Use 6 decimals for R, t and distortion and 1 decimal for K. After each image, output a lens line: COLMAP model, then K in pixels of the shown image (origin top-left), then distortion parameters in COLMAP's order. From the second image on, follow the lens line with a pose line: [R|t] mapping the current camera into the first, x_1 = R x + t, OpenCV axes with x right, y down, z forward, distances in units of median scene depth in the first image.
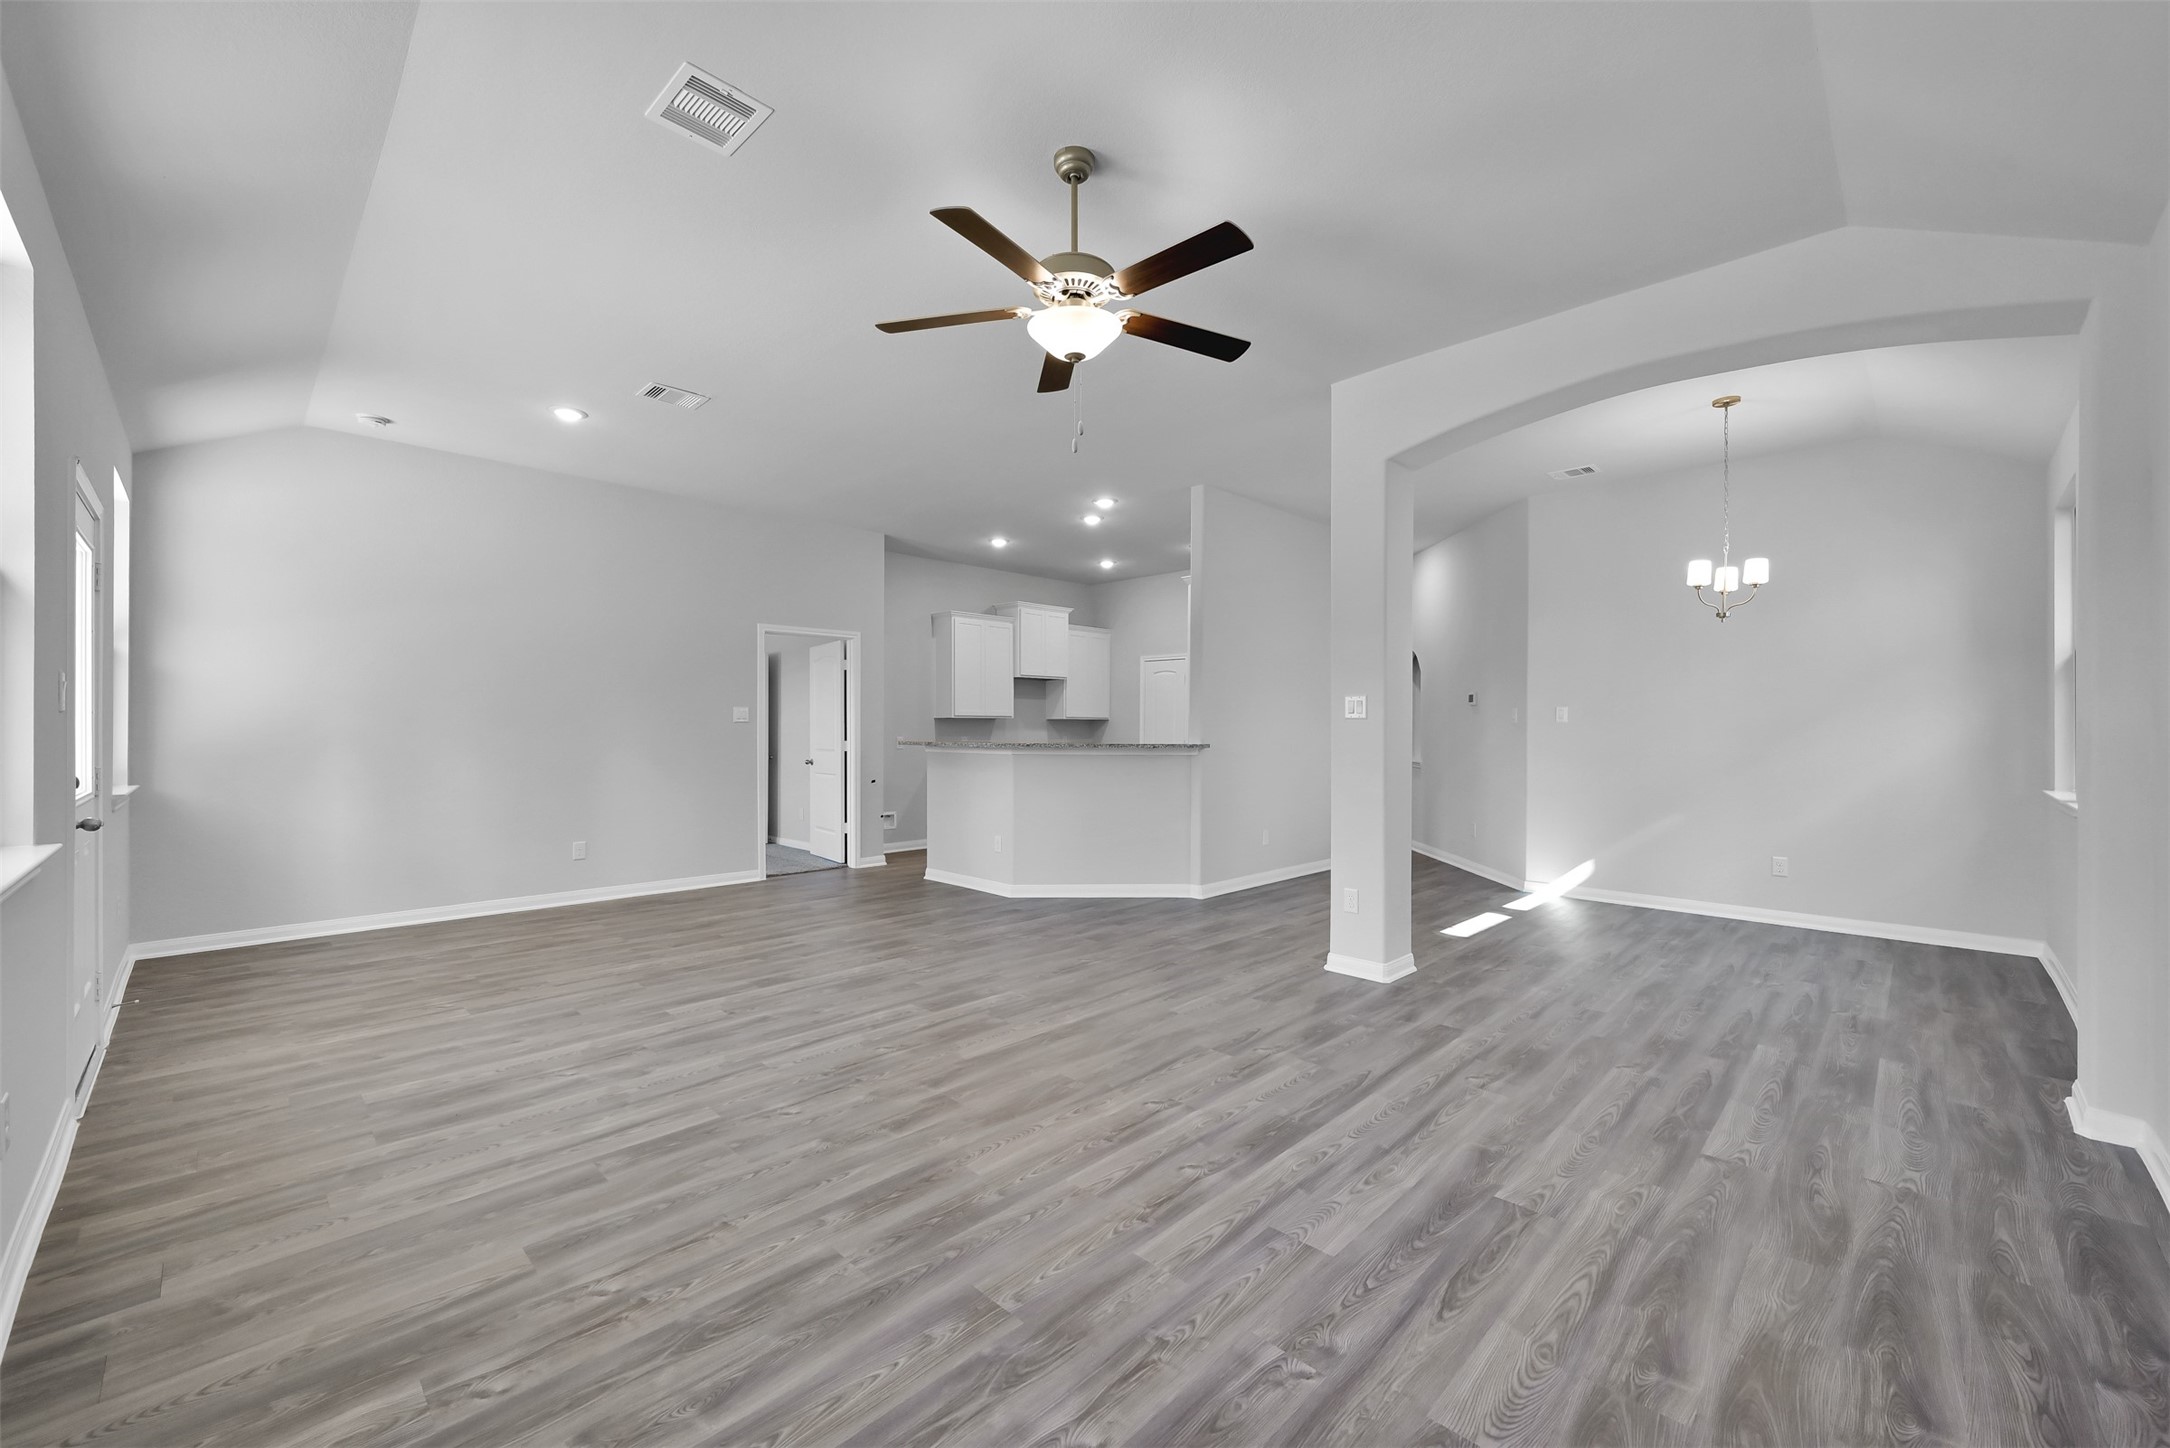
lens RADIAL K [[855.2, 0, 1099.2], [0, 855.2, 720.7], [0, 0, 1]] dist [0.000669, 0.000268]
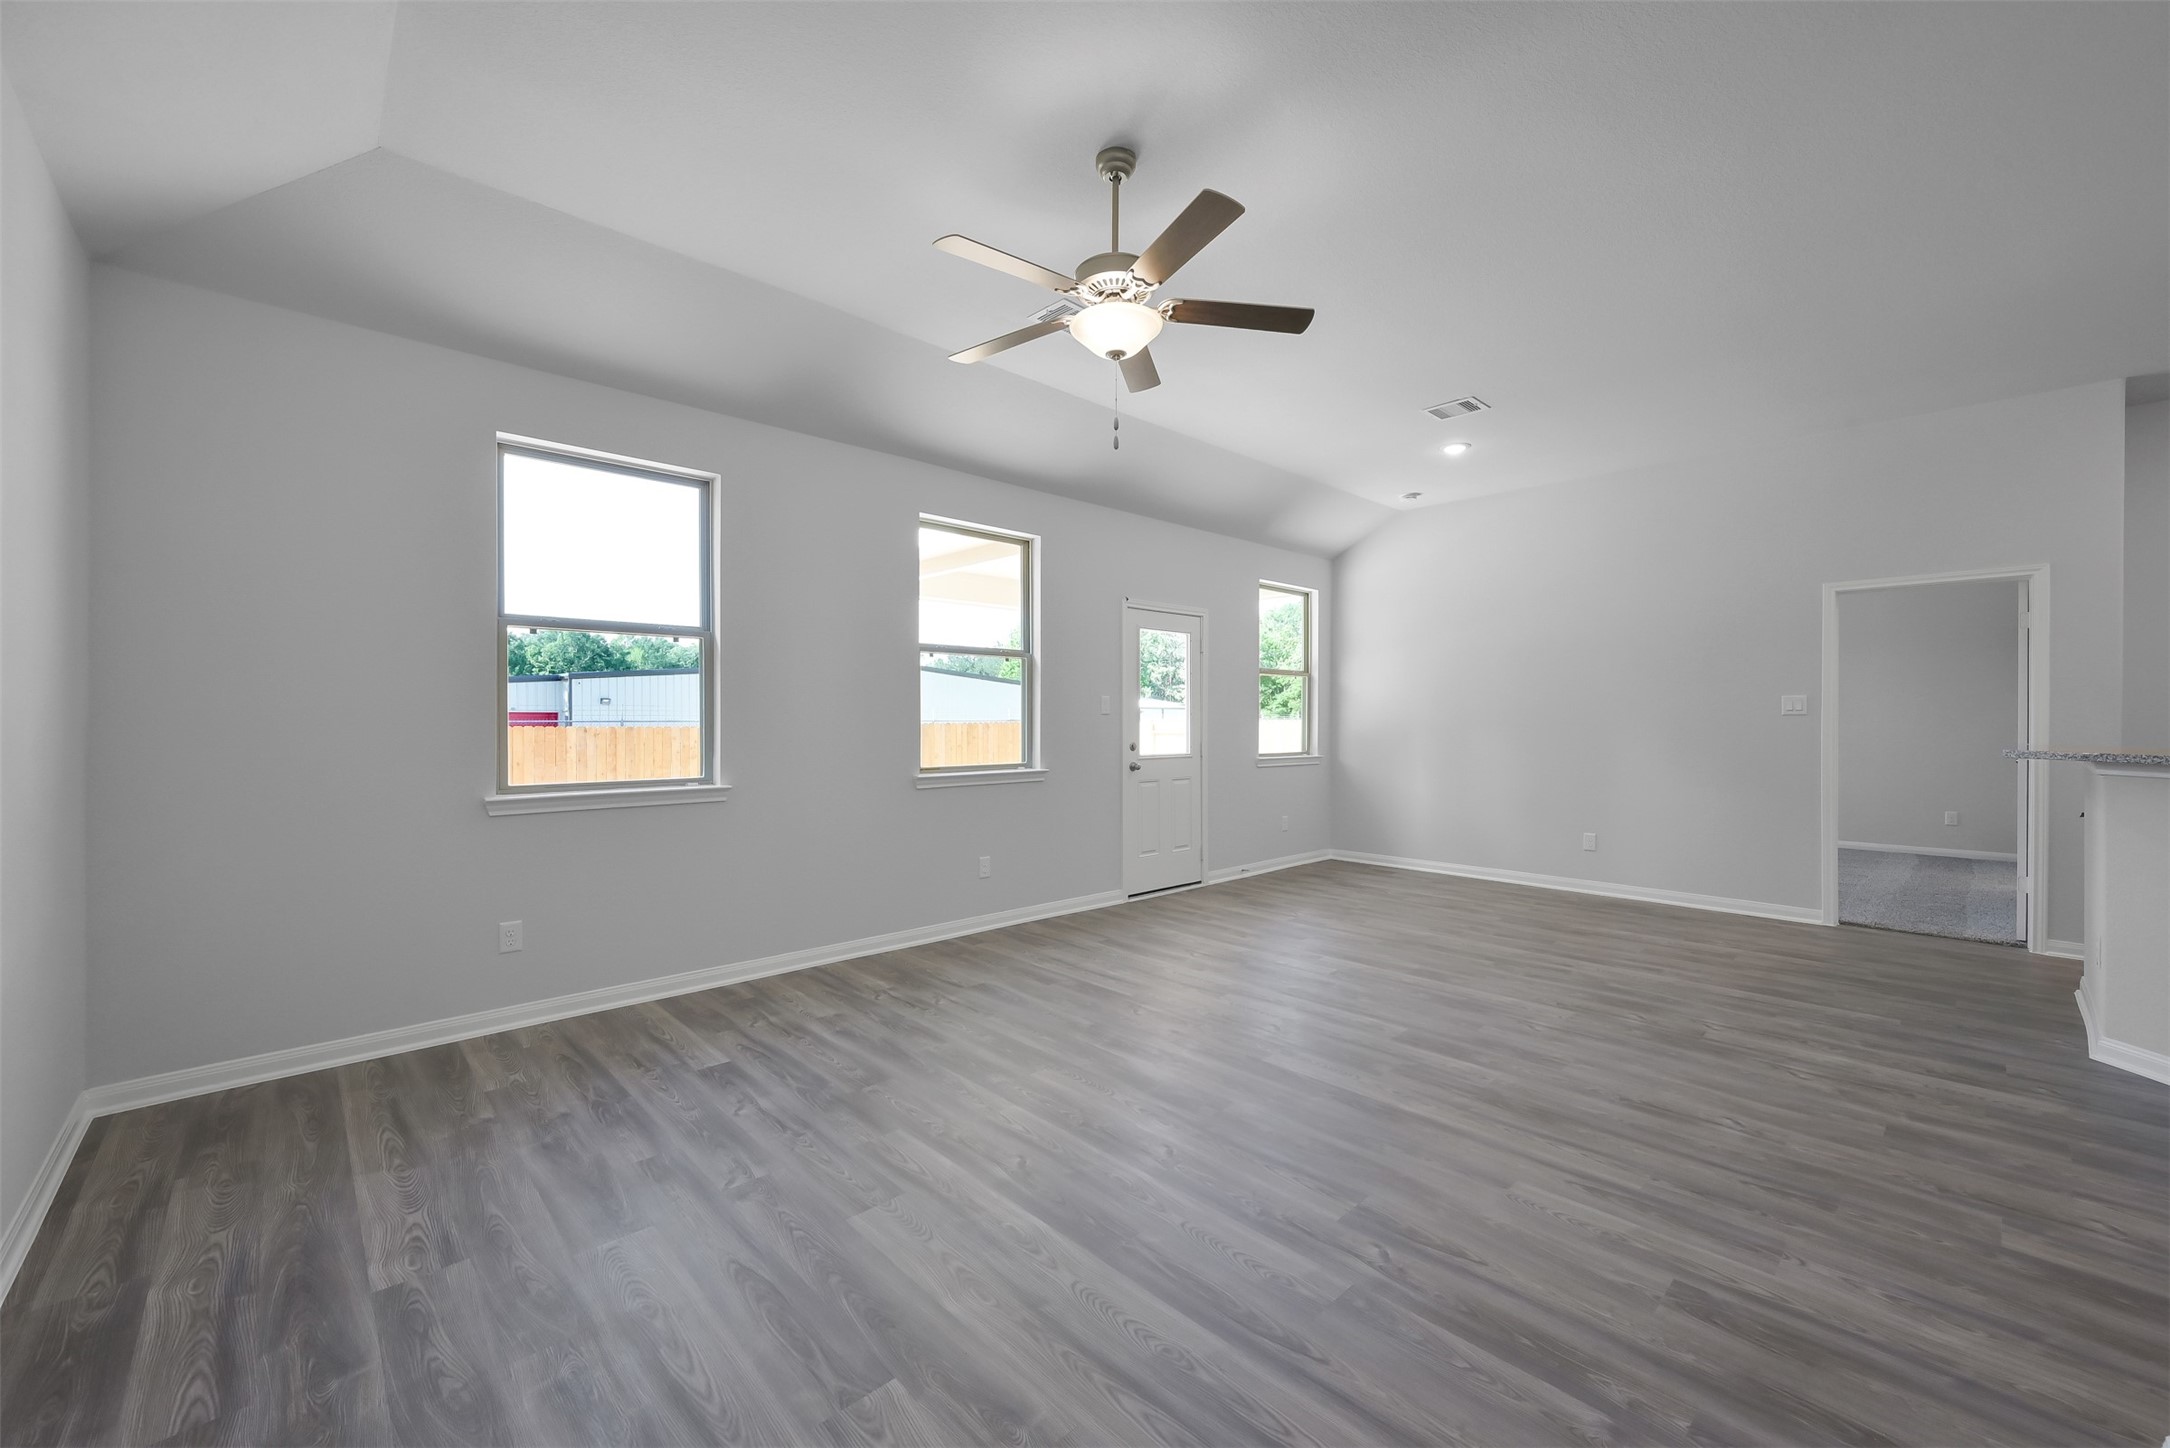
lens RADIAL K [[855.2, 0, 1097.5], [0, 855.2, 718.0], [0, 0, 1]] dist [0.000669, 0.000268]
pose [[-0.040082, -0.005134, -0.999183, 0.849539], [0.008737, 0.999947, -0.005488, 0.007775], [0.999158, -0.008949, -0.040035, 0.872376]]
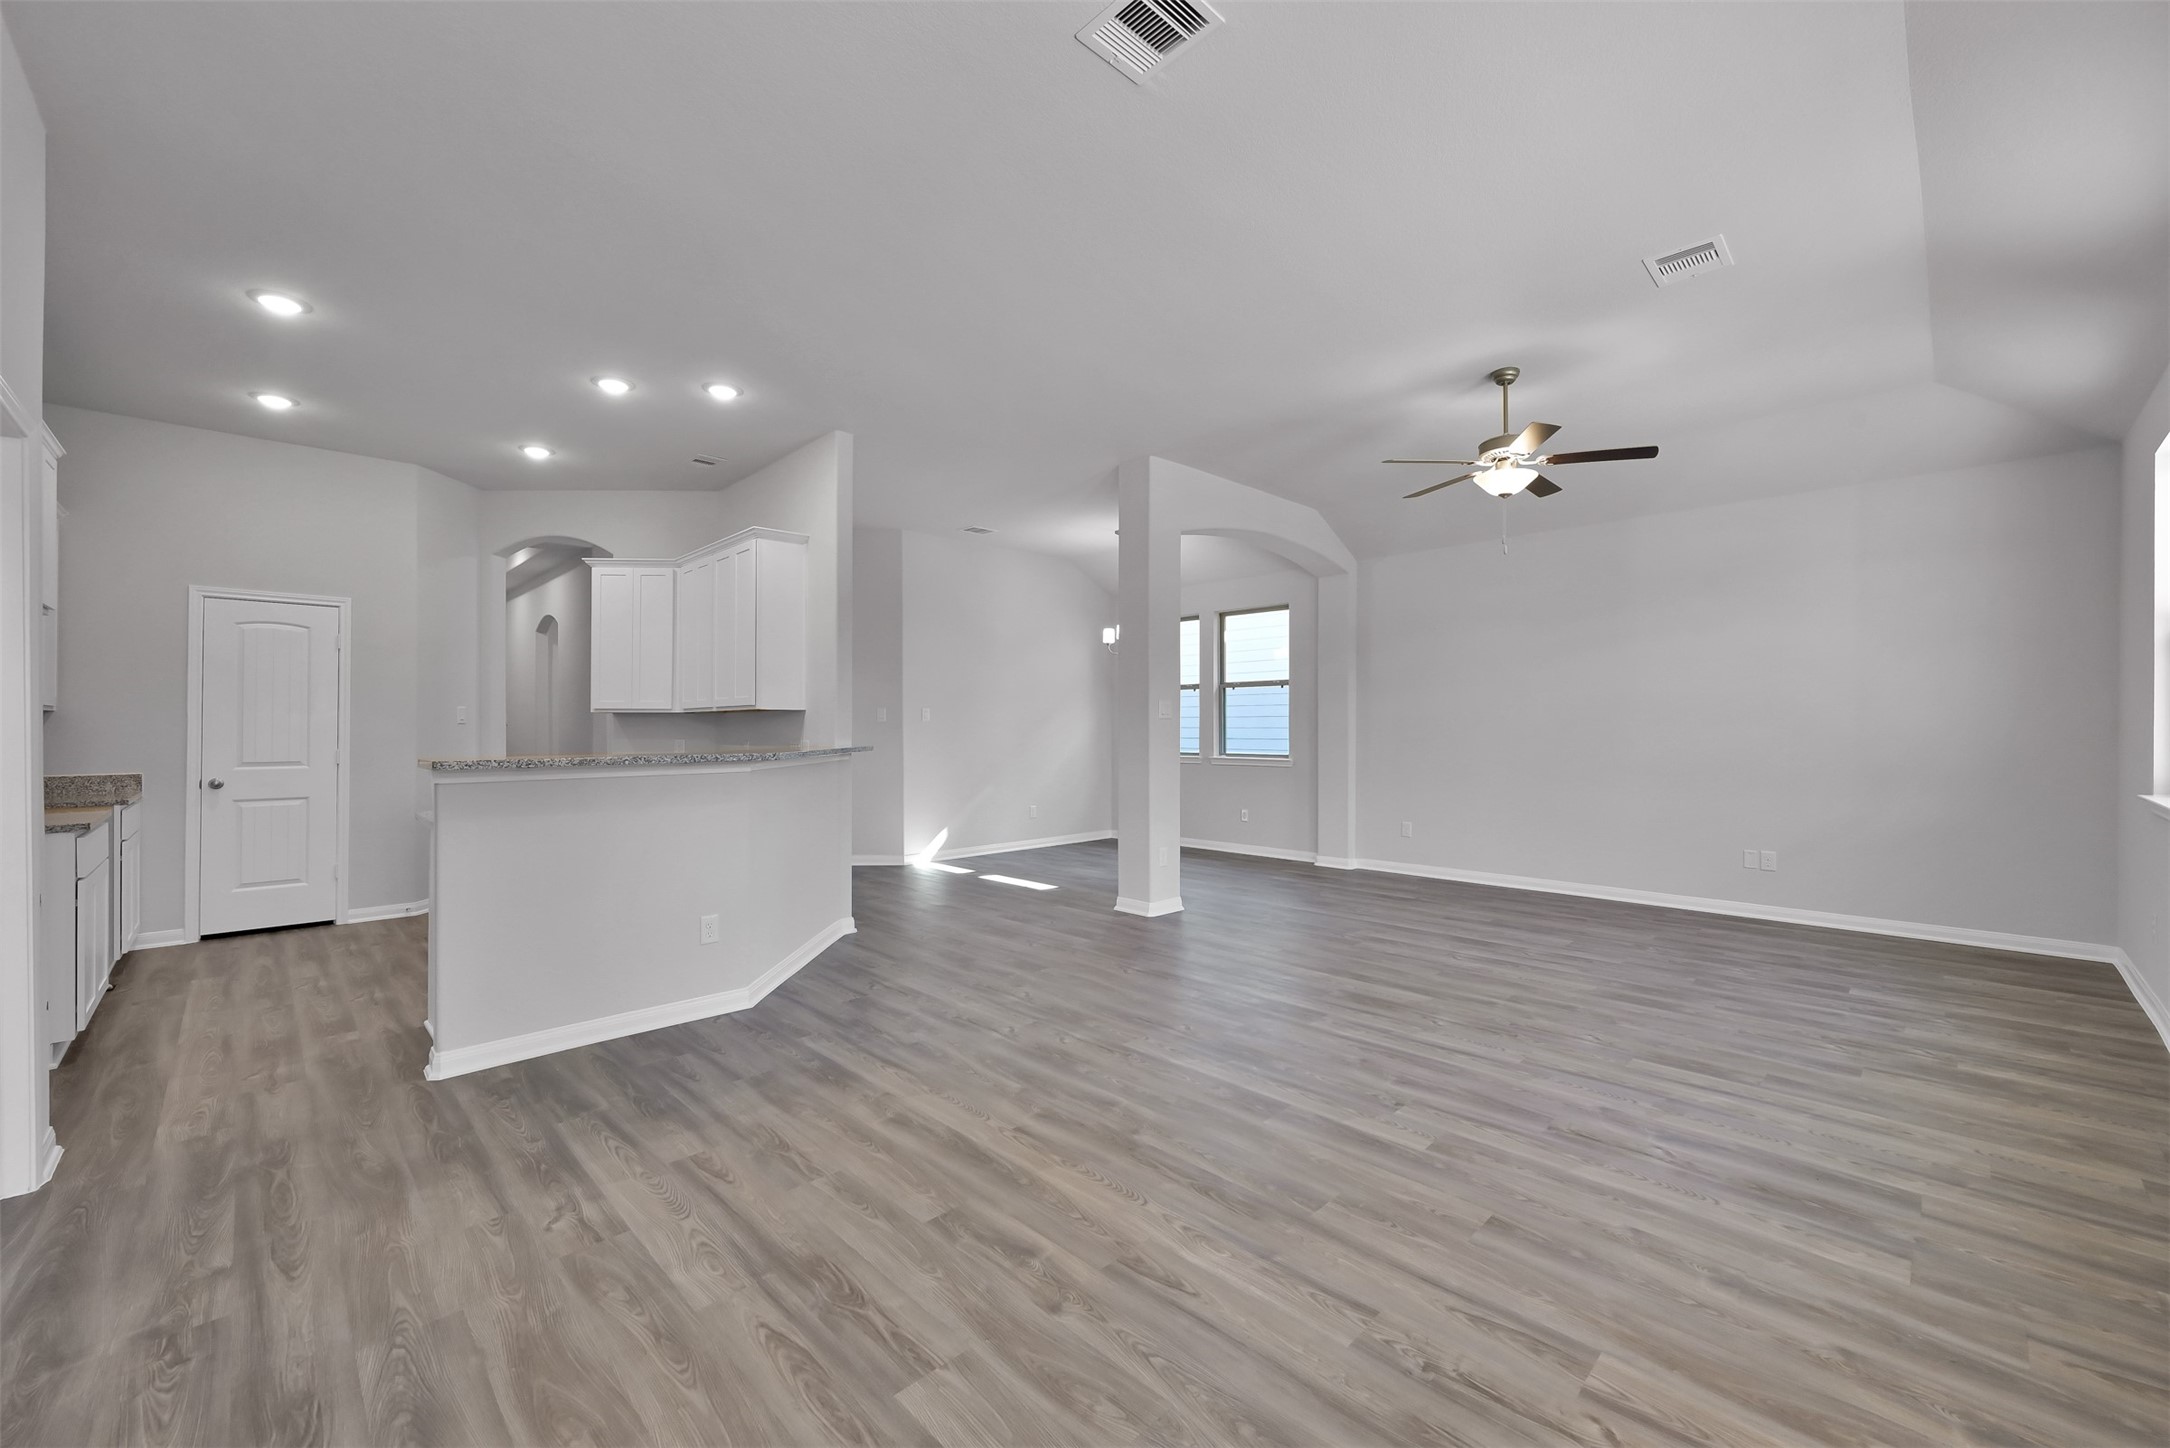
lens RADIAL K [[855.2, 0, 1089.4], [0, 855.2, 722.2], [0, 0, 1]] dist [0.000669, 0.000268]
pose [[0.024401, 0.002123, 0.999700, -1.418626], [-0.005365, 0.999984, -0.001993, 0.006172], [-0.999688, -0.005315, 0.024412, 1.491535]]
